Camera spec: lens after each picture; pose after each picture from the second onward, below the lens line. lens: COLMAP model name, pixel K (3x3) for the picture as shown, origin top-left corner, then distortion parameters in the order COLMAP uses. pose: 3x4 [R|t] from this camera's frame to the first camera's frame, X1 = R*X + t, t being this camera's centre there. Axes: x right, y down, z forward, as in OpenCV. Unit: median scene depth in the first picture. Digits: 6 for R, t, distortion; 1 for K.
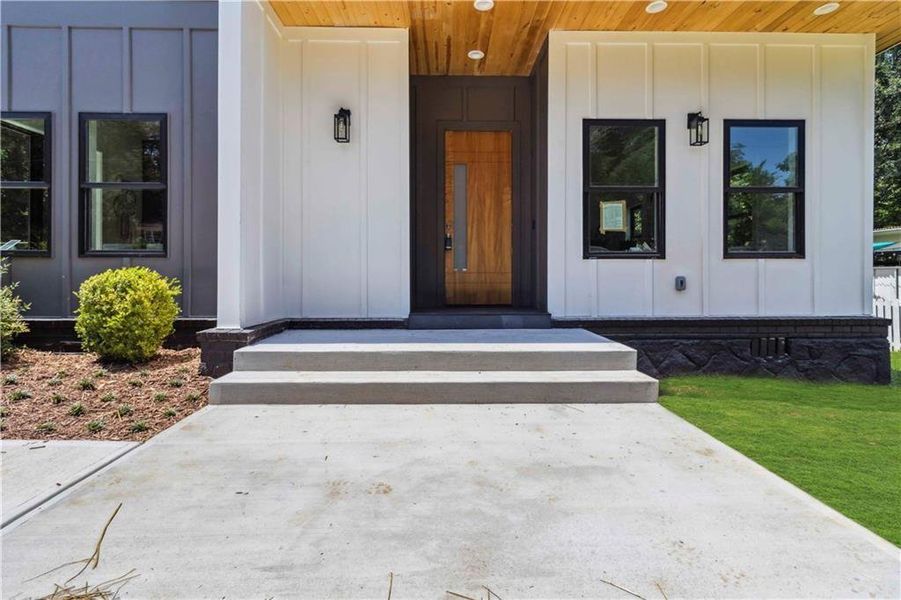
lens RADIAL K [[445.5, 0, 450.3], [0, 445.5, 261.6], [0, 0, 1]] dist [-0.002305, -0.000330]
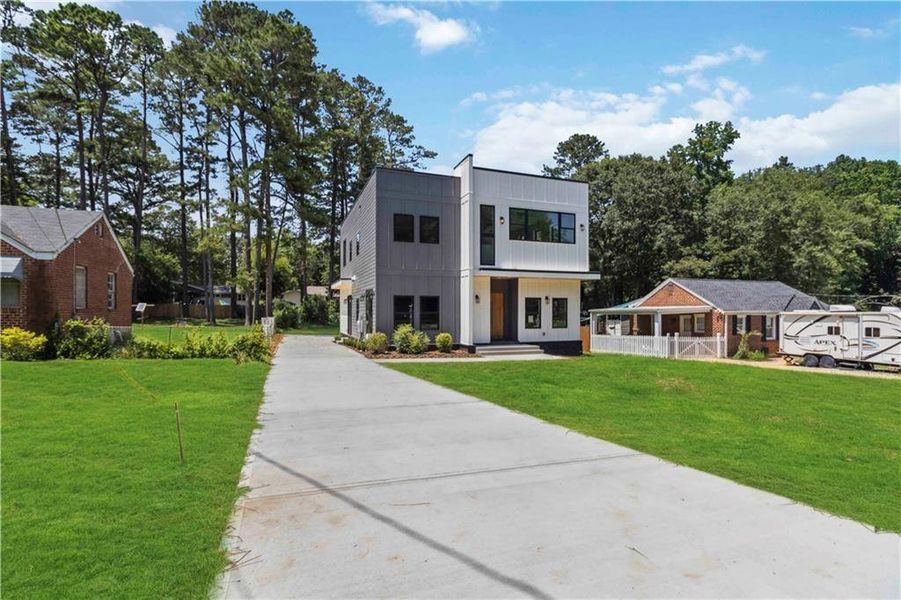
lens RADIAL K [[427.9, 0, 456.7], [0, 427.9, 287.5], [0, 0, 1]] dist [0.001003, -0.000110]
pose [[0.937279, 0.022342, 0.347863, -1.853288], [-0.012818, 0.999478, -0.029656, -0.283646], [-0.348344, 0.023337, 0.937076, -2.805135]]
